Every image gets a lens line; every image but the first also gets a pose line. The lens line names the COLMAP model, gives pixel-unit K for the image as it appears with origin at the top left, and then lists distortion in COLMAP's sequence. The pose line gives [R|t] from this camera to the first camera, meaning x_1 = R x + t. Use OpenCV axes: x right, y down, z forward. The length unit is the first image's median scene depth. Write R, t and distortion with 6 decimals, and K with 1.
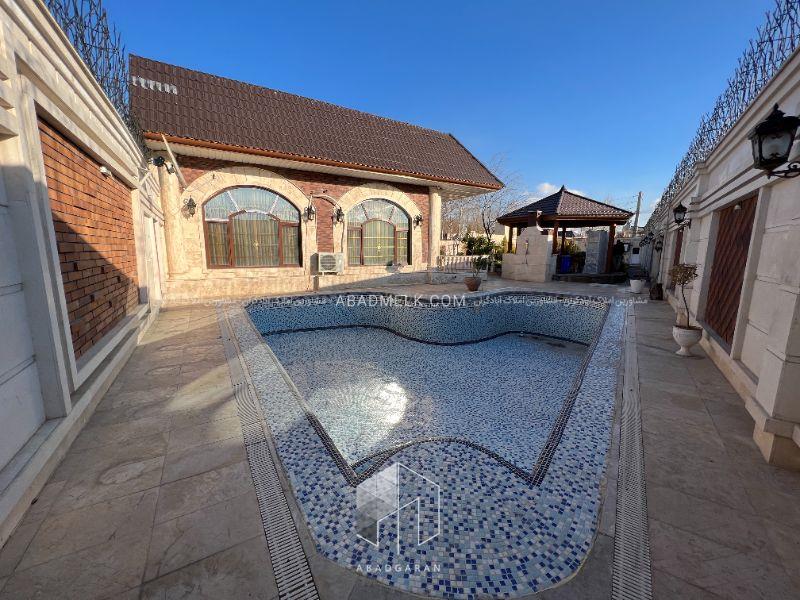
lens RADIAL K [[319.7, 0, 398.2], [0, 319.7, 296.6], [0, 0, 1]] dist [0.001303, 0.000137]
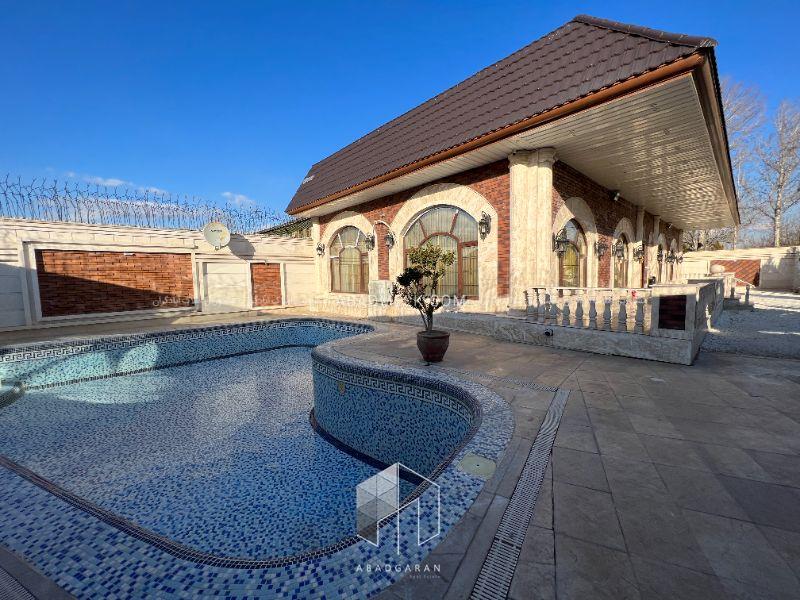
lens RADIAL K [[319.7, 0, 397.5], [0, 319.7, 302.8], [0, 0, 1]] dist [0.001303, 0.000137]
pose [[0.195284, 0.064536, -0.978621, 0.648375], [-0.131373, 0.990561, 0.039108, -0.106682], [0.971908, 0.120927, 0.201920, 0.797232]]
